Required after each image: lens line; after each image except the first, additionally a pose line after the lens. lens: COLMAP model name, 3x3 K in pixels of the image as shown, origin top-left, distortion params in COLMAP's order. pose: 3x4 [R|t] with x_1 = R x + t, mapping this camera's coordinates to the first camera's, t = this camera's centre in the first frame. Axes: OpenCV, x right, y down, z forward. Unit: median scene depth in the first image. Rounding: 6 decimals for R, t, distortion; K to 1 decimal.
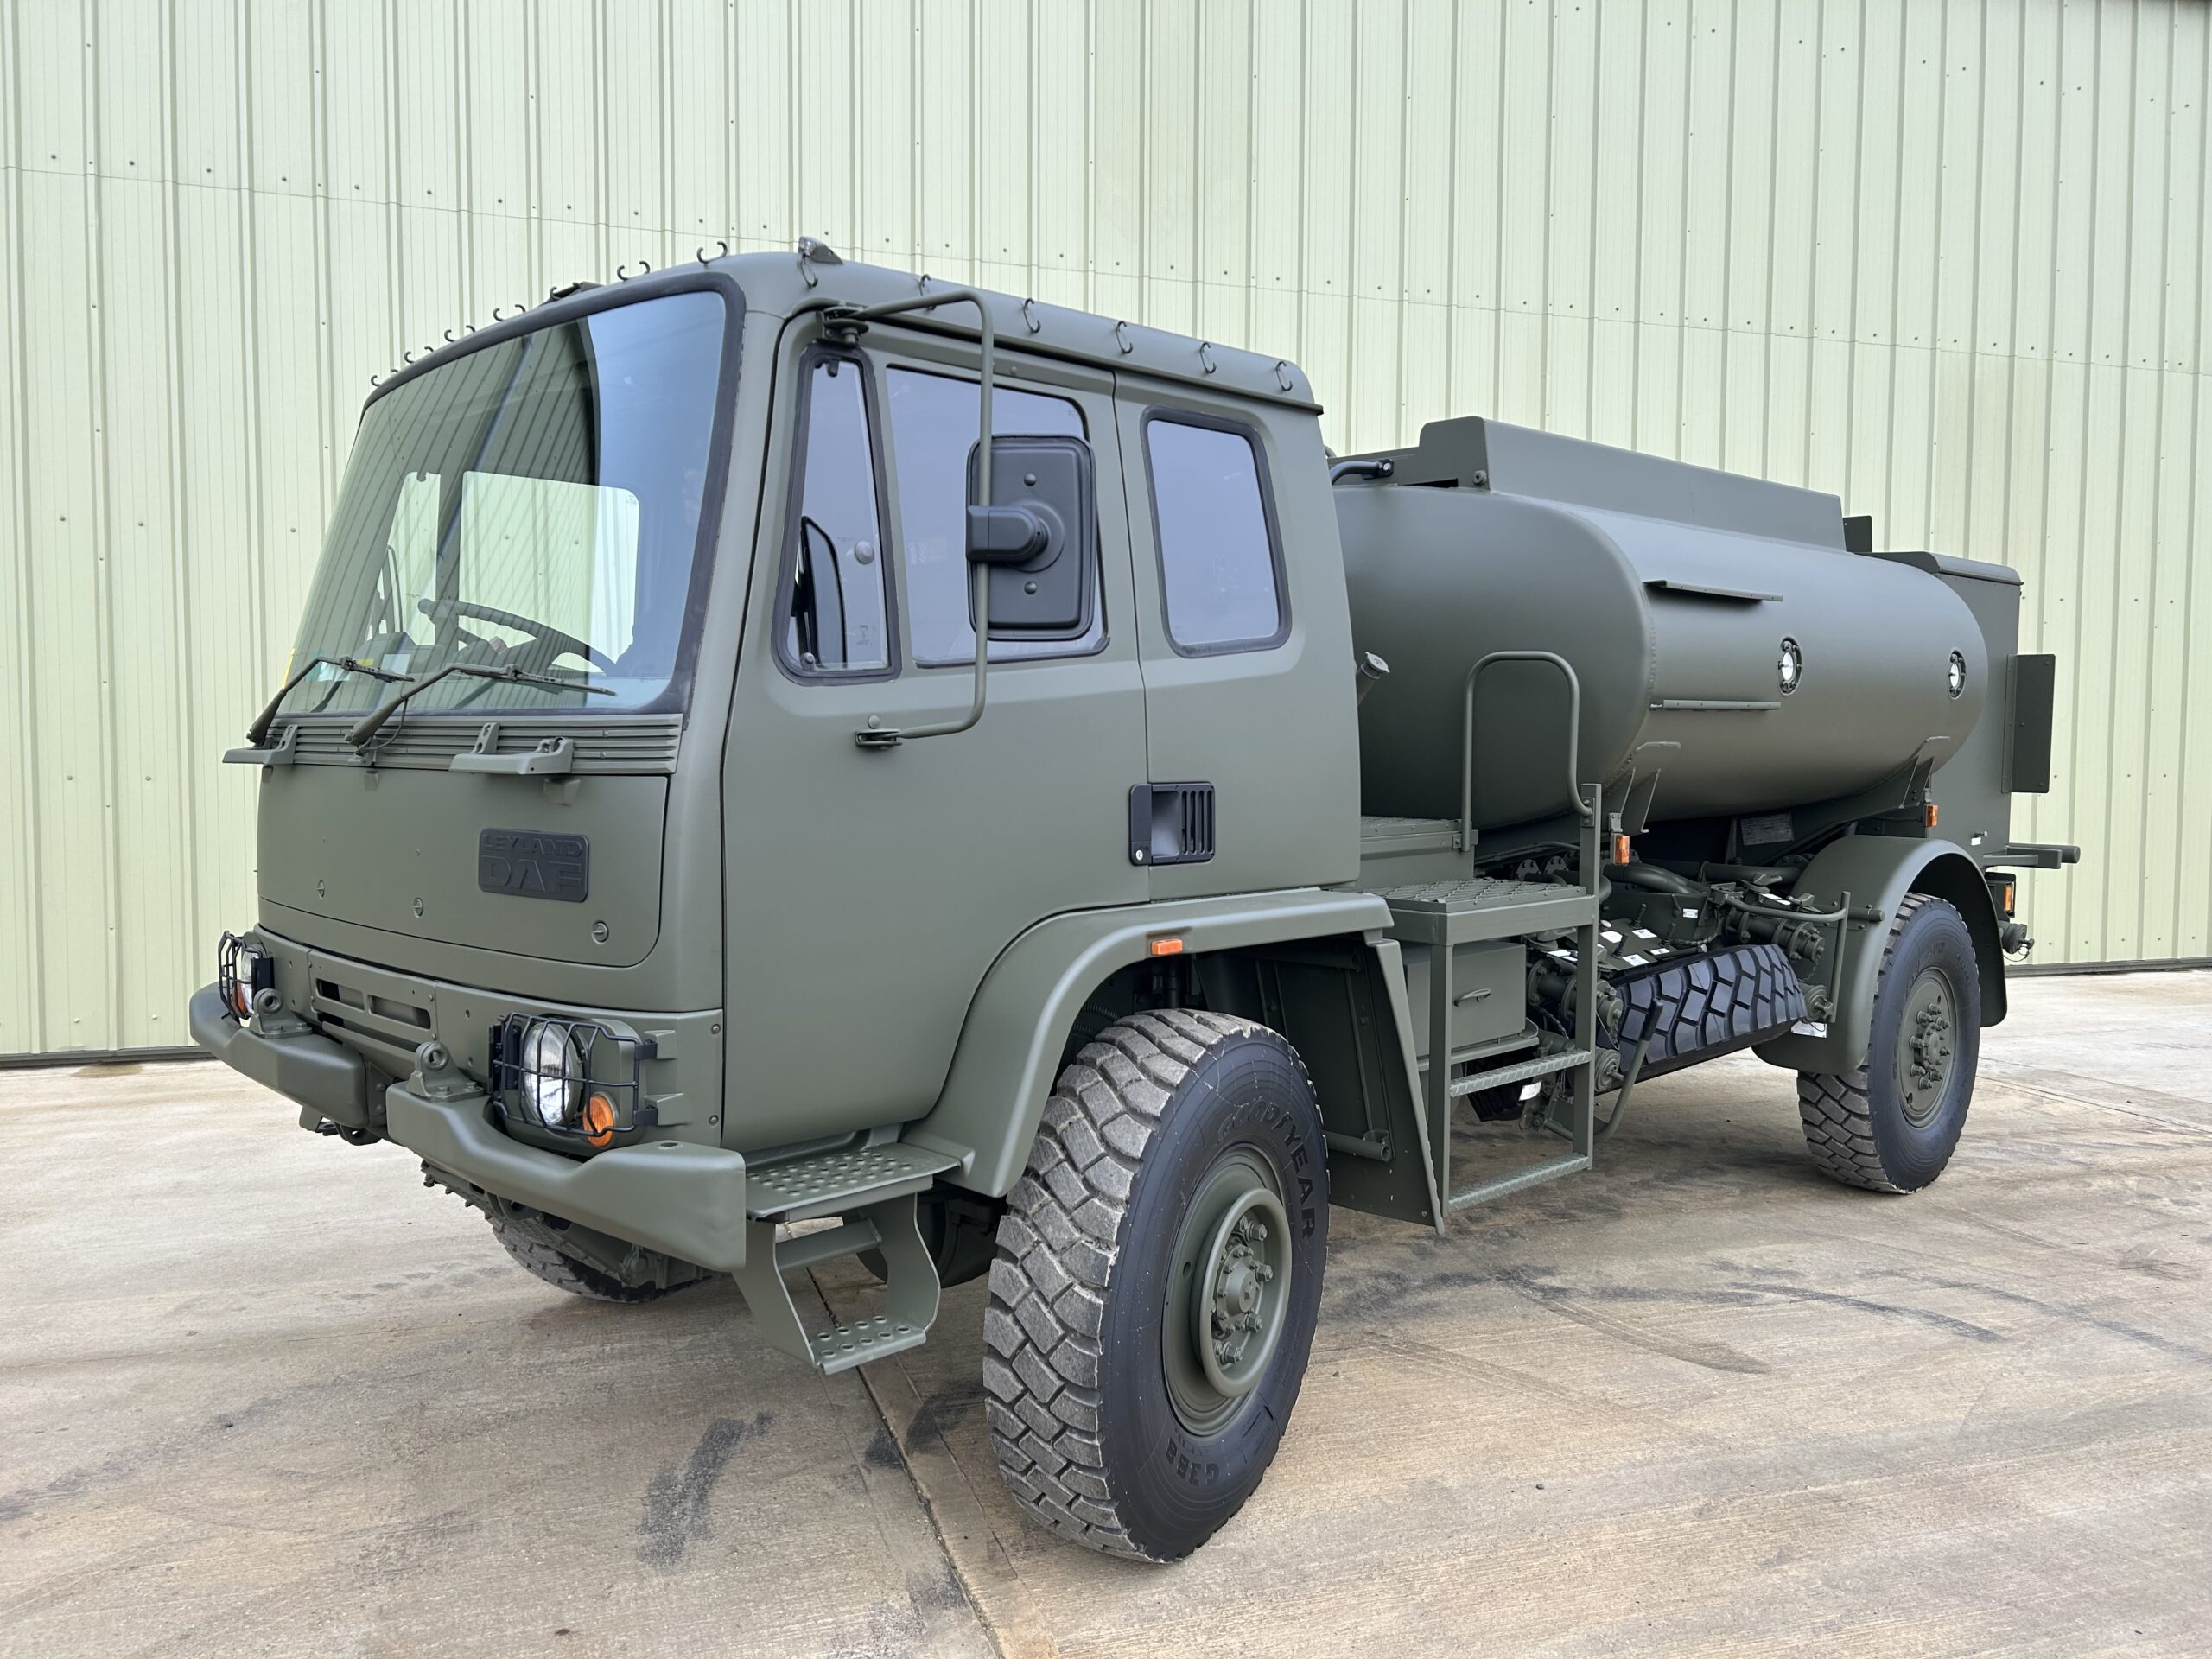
lens RADIAL K [[1681.2, 0, 1093.0], [0, 1681.2, 840.4], [0, 0, 1]] dist [0.049646, -0.052429]
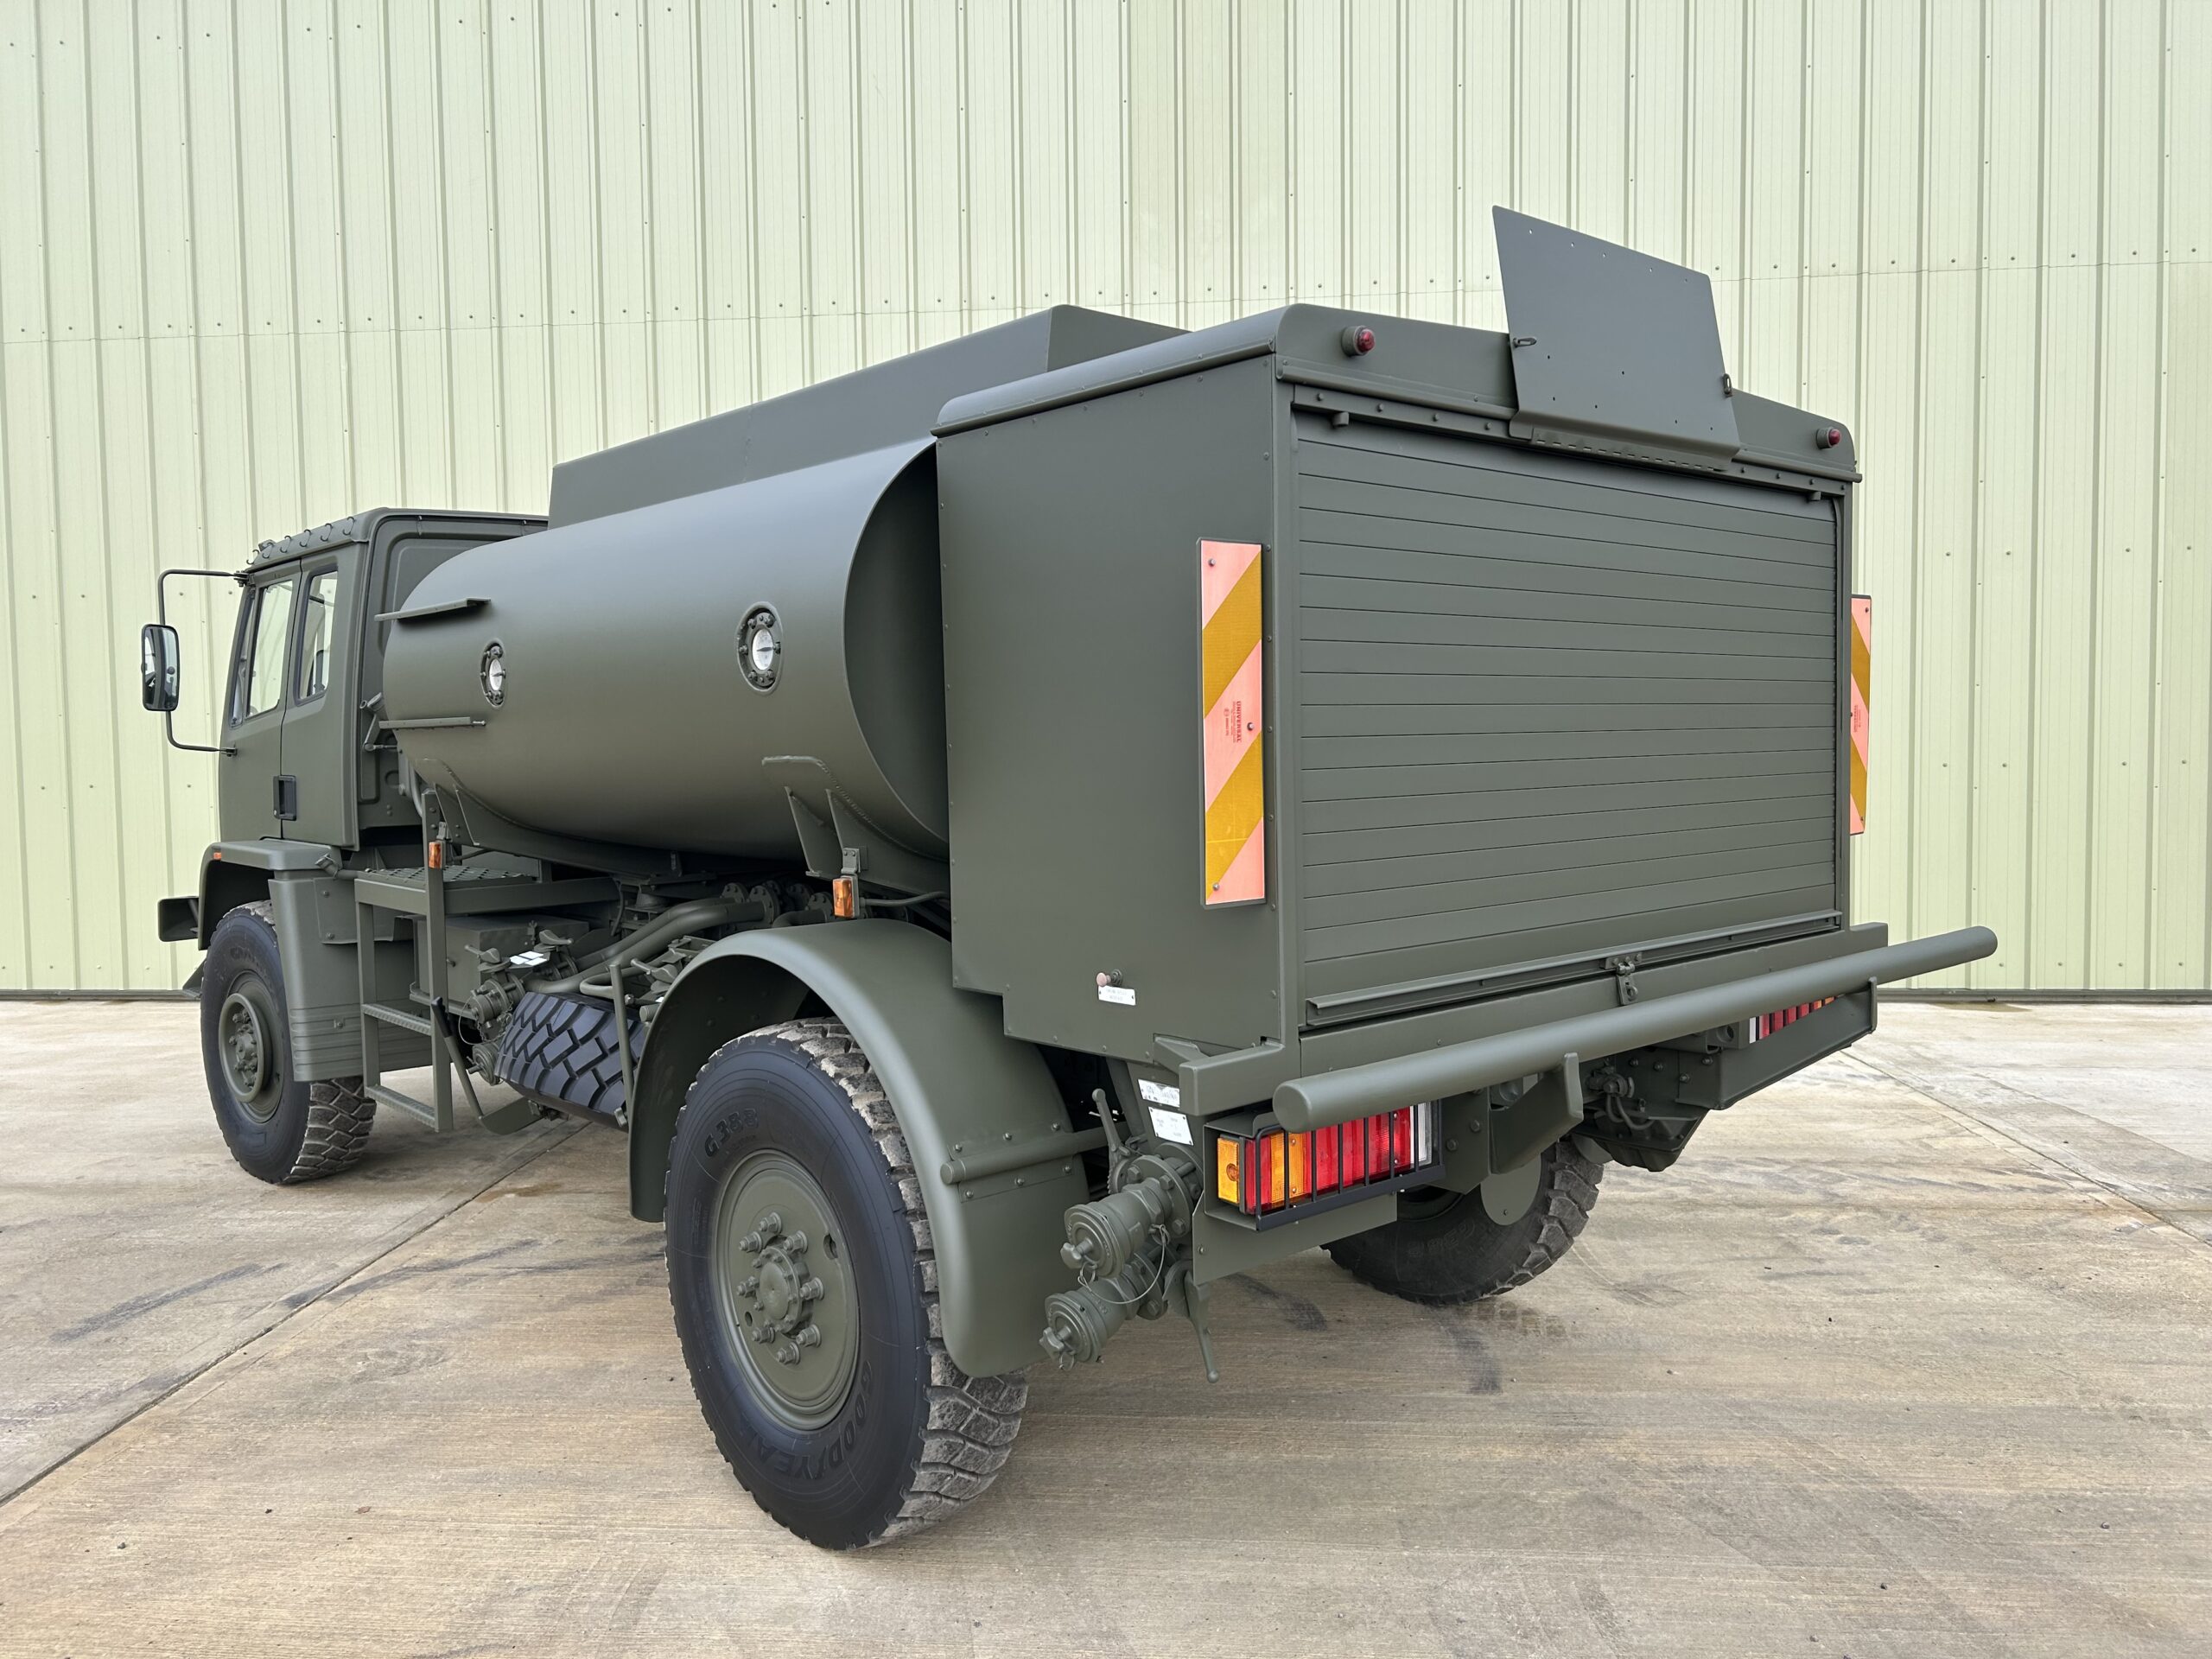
lens RADIAL K [[1681.2, 0, 1092.2], [0, 1681.2, 831.3], [0, 0, 1]] dist [0.049646, -0.052429]
pose [[0.921352, 0.003902, -0.388709, 0.626330], [-0.002727, 0.999990, 0.003573, -0.008712], [0.388719, -0.002231, 0.921353, 0.003561]]
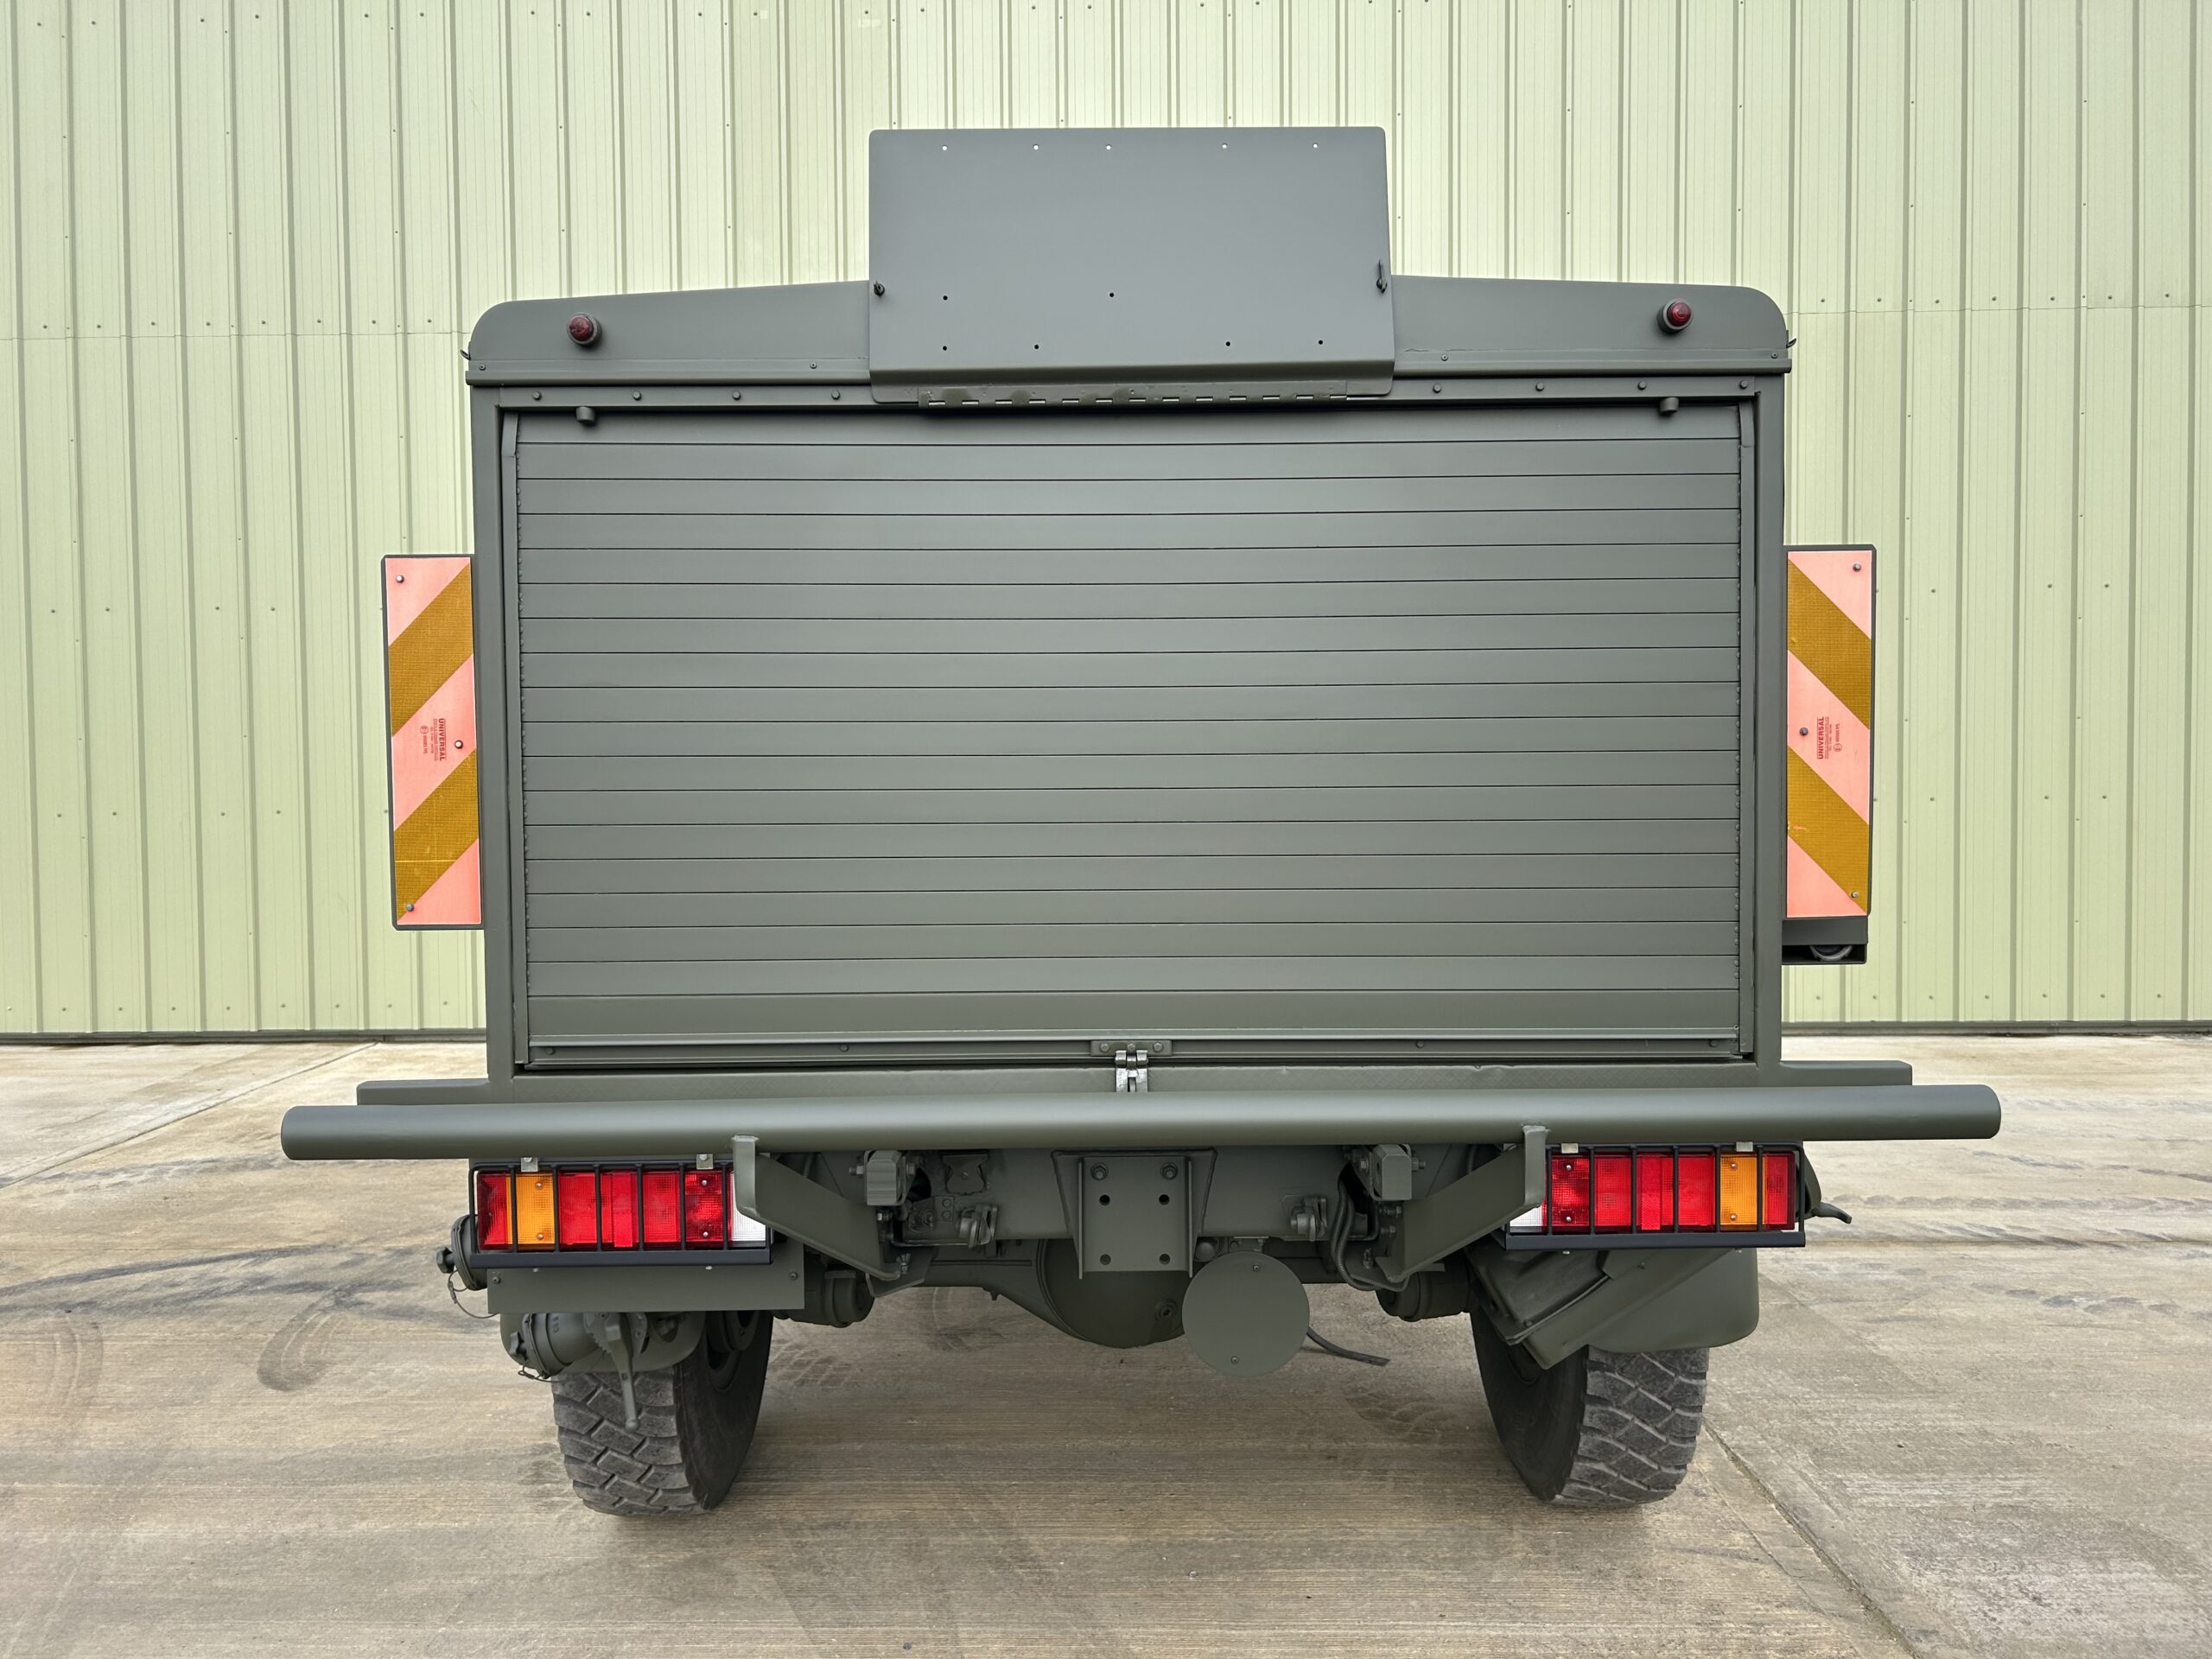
lens RADIAL K [[1681.2, 0, 1098.1], [0, 1681.2, 837.6], [0, 0, 1]] dist [0.049646, -0.052429]
pose [[0.945802, -0.001016, -0.324744, 0.881077], [-0.004113, 0.999877, -0.015107, -0.007298], [0.324719, 0.015624, 0.945681, 0.127525]]
